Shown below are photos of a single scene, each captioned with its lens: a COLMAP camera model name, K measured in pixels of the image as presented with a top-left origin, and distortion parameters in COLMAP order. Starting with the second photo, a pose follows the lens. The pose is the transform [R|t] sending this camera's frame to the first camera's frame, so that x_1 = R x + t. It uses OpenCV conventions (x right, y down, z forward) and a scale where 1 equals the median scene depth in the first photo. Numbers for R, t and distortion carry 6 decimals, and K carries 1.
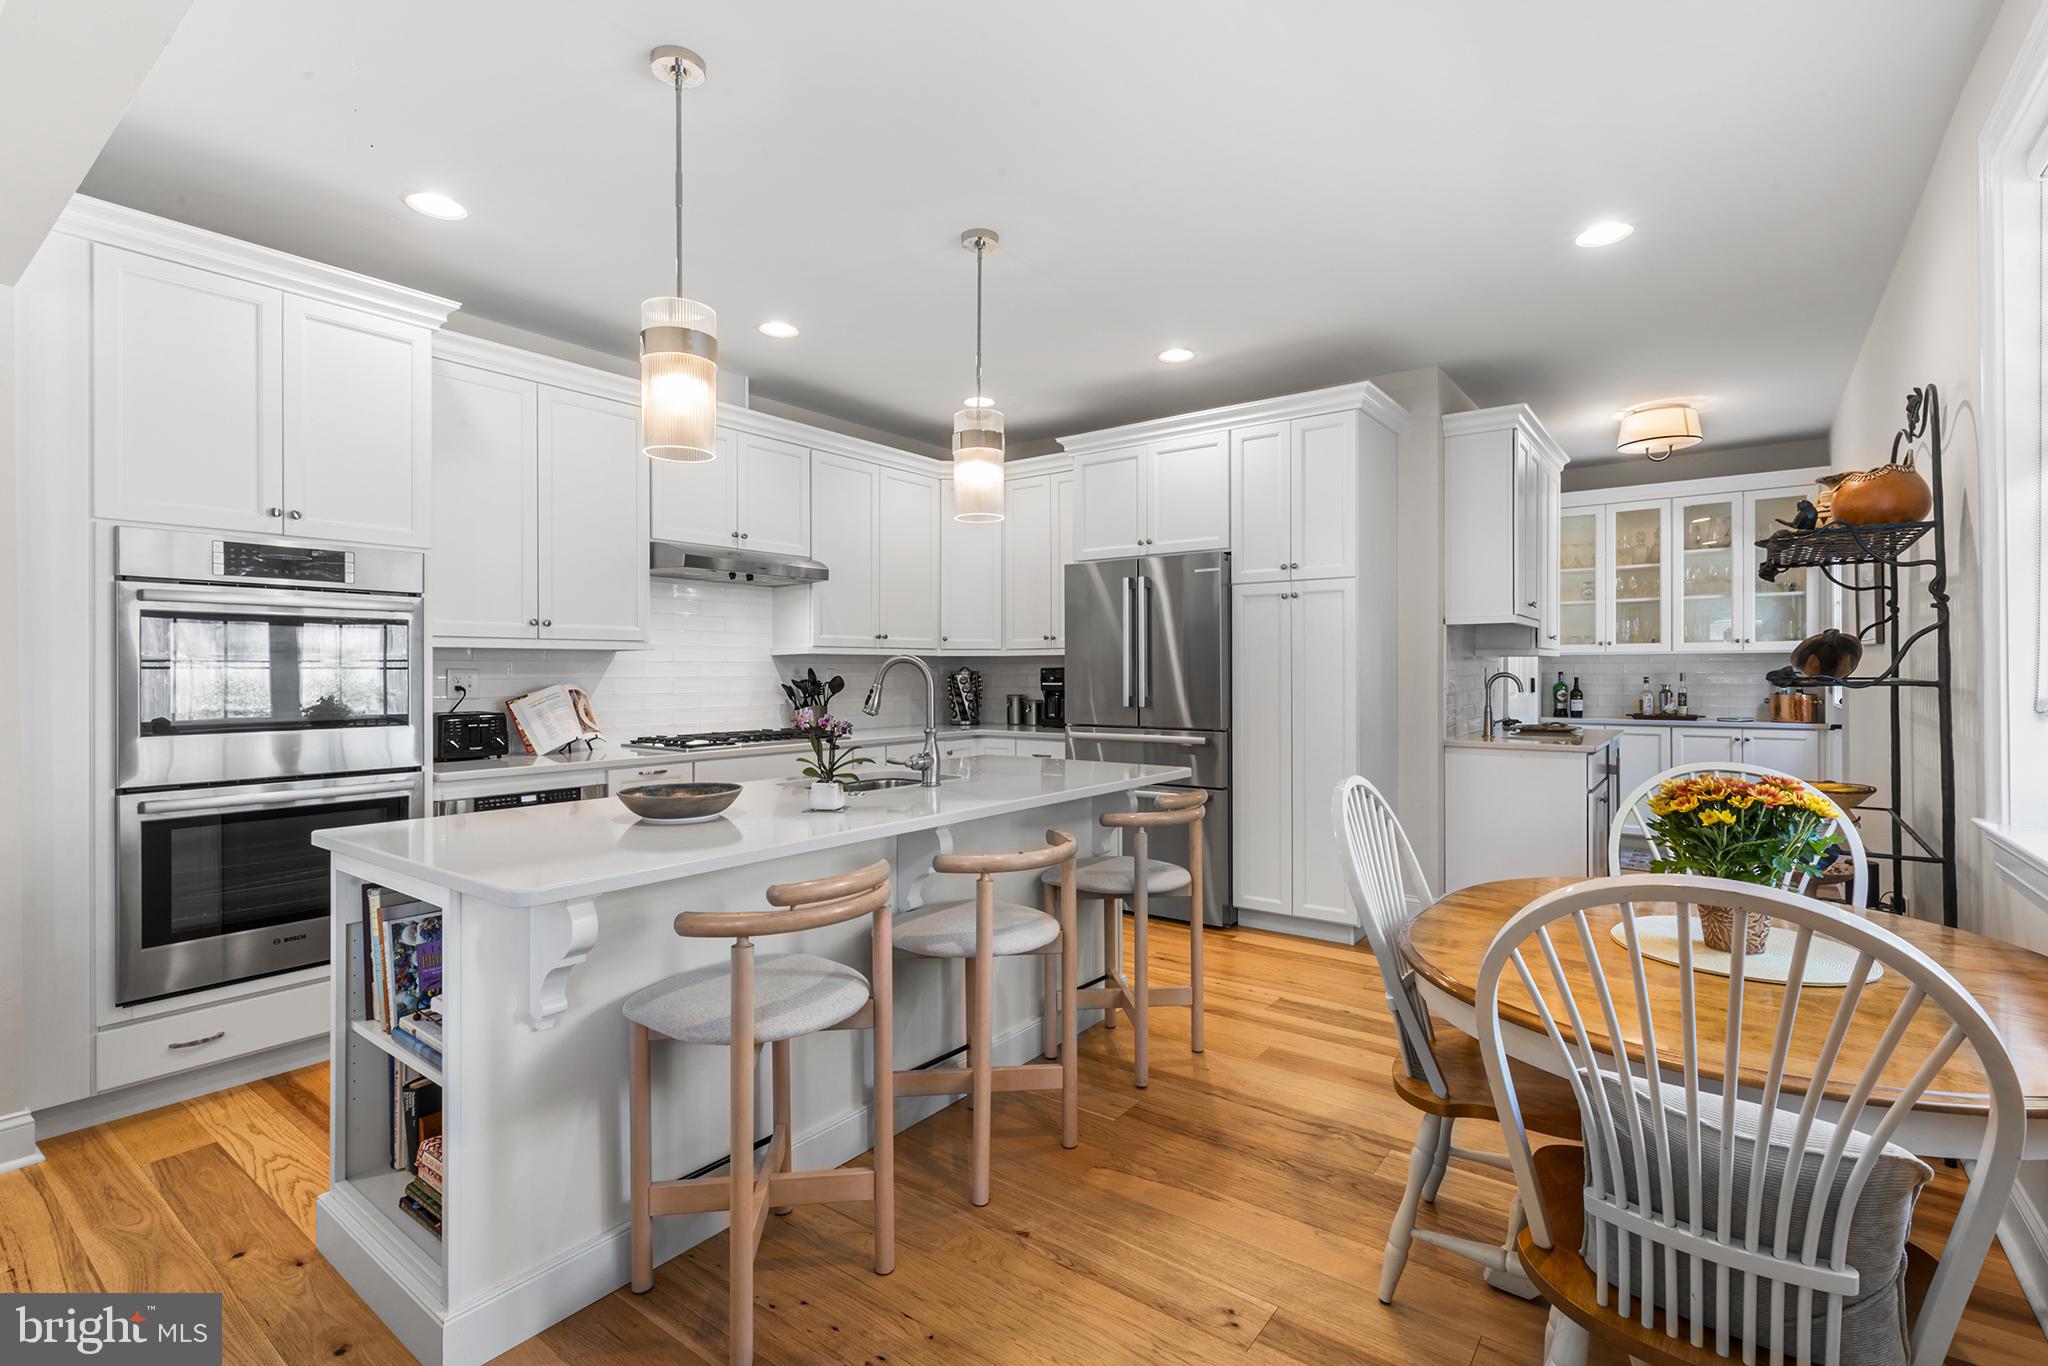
lens RADIAL K [[937.0, 0, 1027.4], [0, 937.0, 668.7], [0, 0, 1]] dist [0.000253, 0.000107]
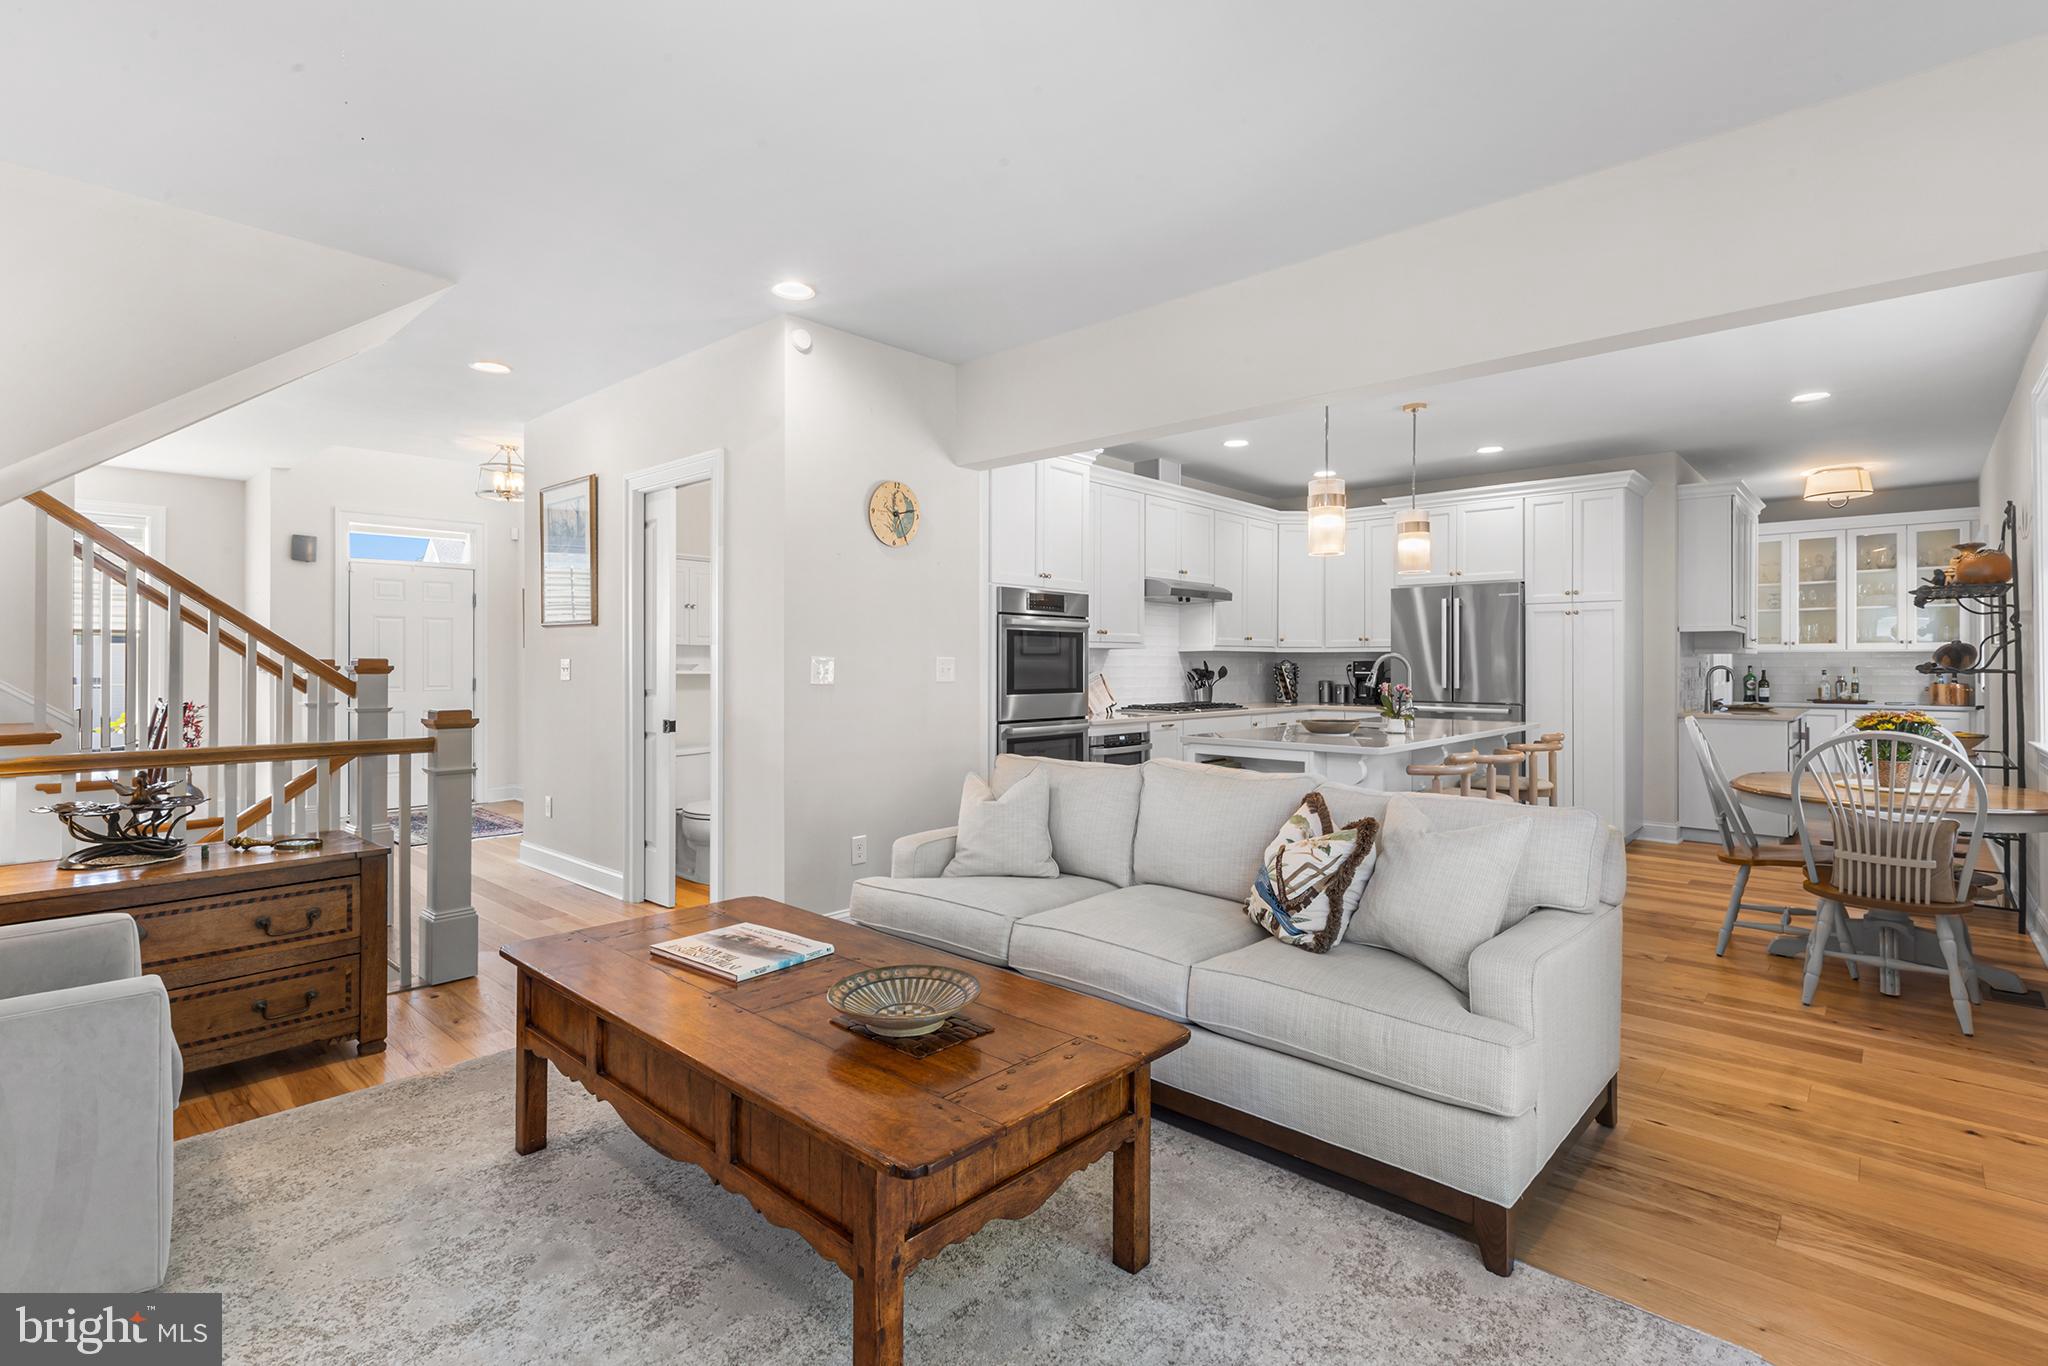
lens RADIAL K [[961.7, 0, 1025.1], [0, 961.7, 656.4], [0, 0, 1]] dist [-0.002770, -0.000010]
pose [[0.995459, 0.003629, -0.095127, -0.364891], [-0.004032, 0.999984, -0.004049, 0.000233], [0.095111, 0.004414, 0.995457, -0.493059]]
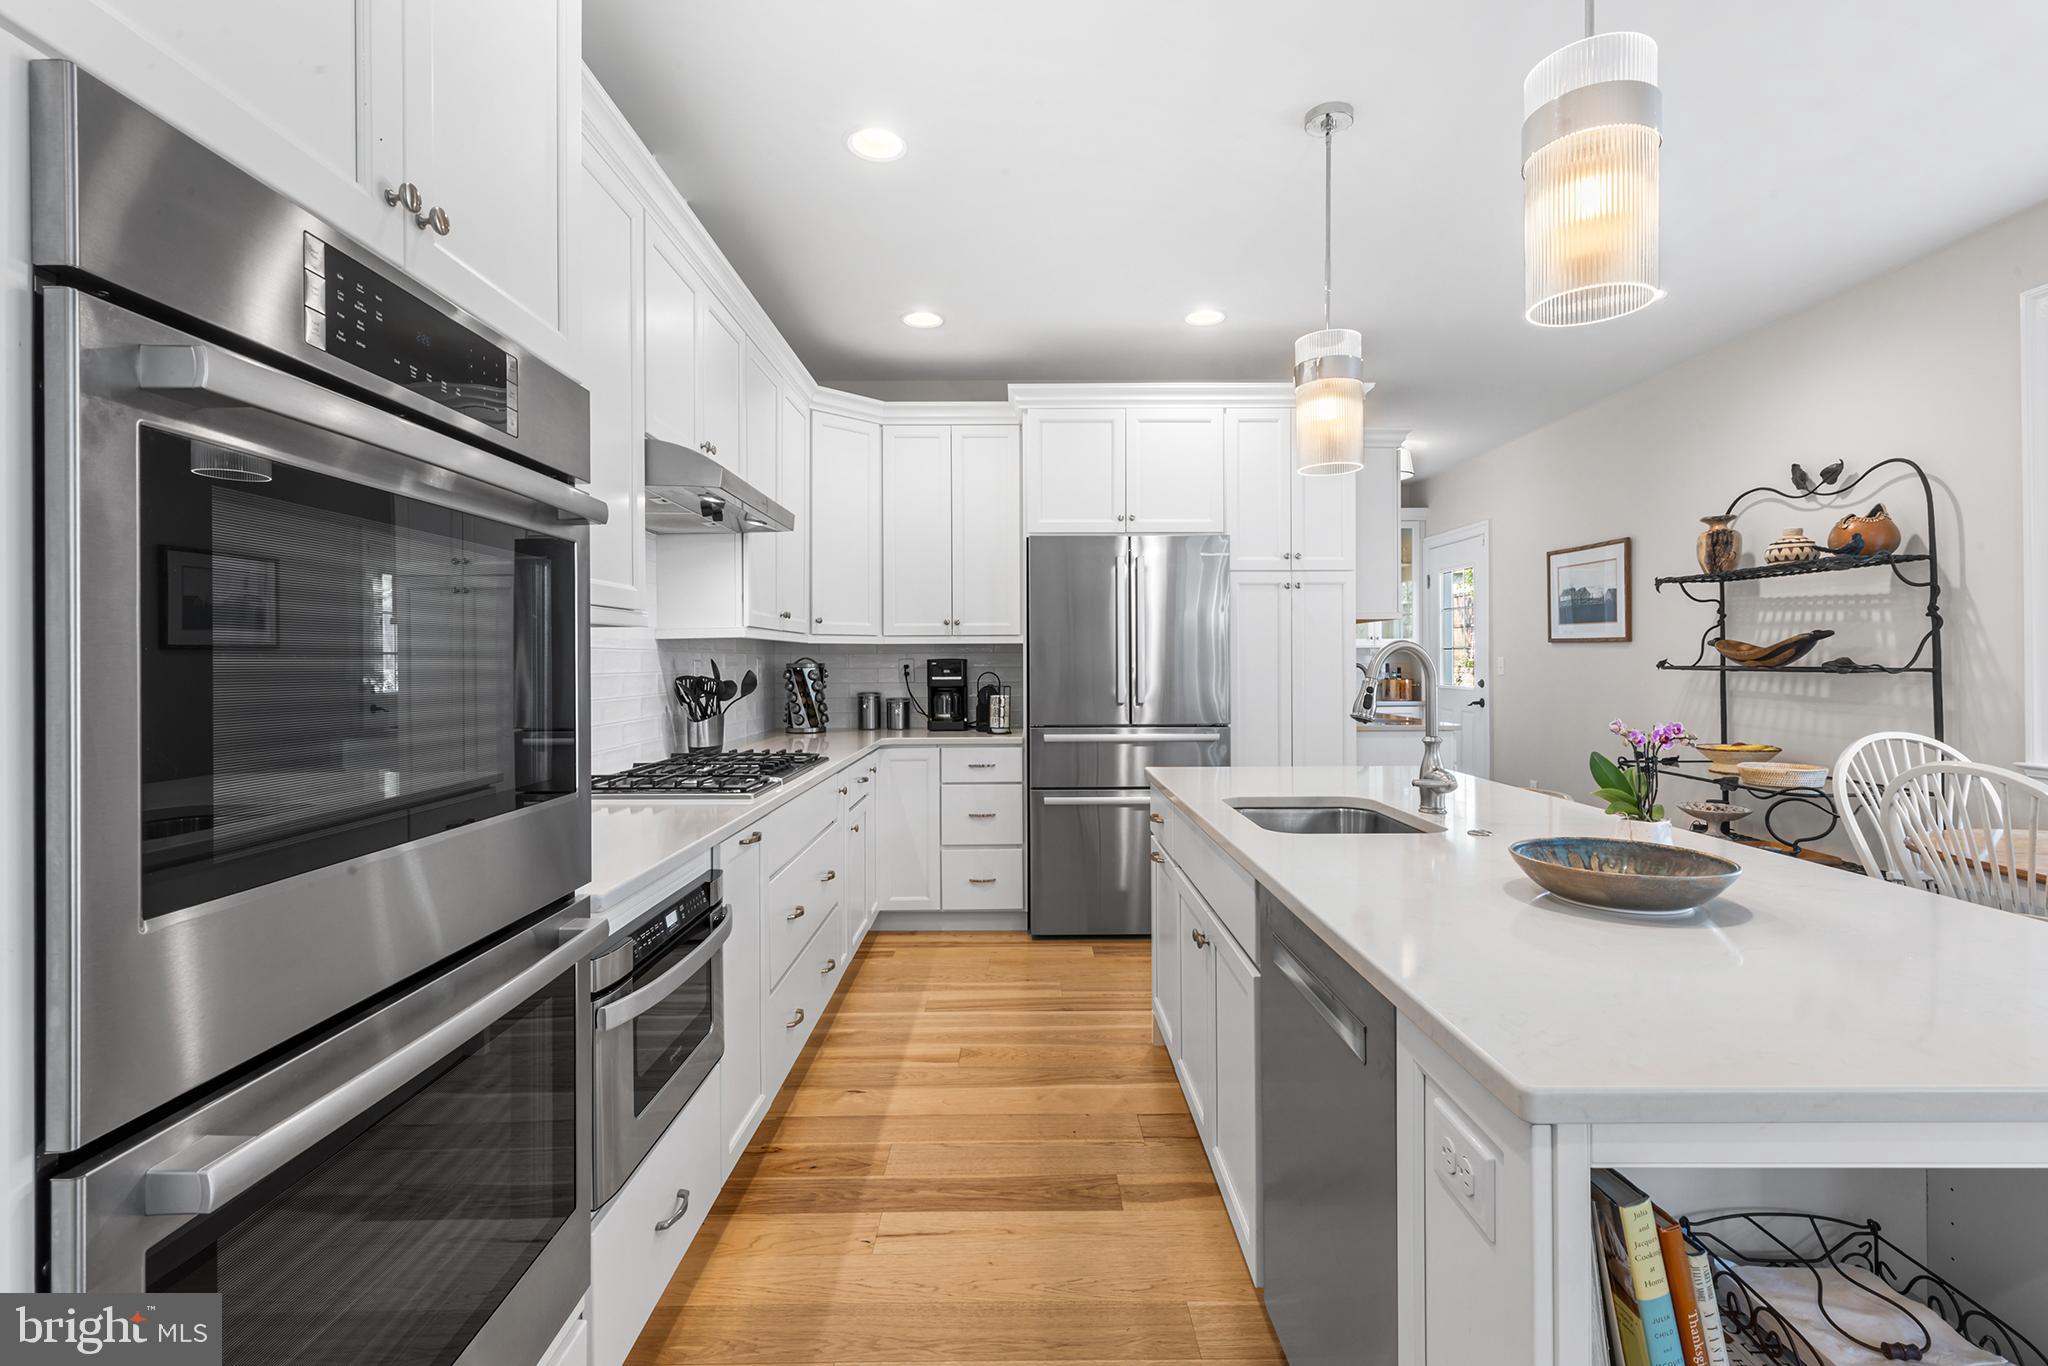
lens RADIAL K [[935.8, 0, 1031.3], [0, 935.8, 661.7], [0, 0, 1]] dist [-0.000972, 0.005675]
pose [[0.788767, -0.001286, 0.614691, -0.462594], [0.000247, 0.999998, 0.001776, 0.000324], [-0.614692, -0.001249, 0.788766, 0.329956]]
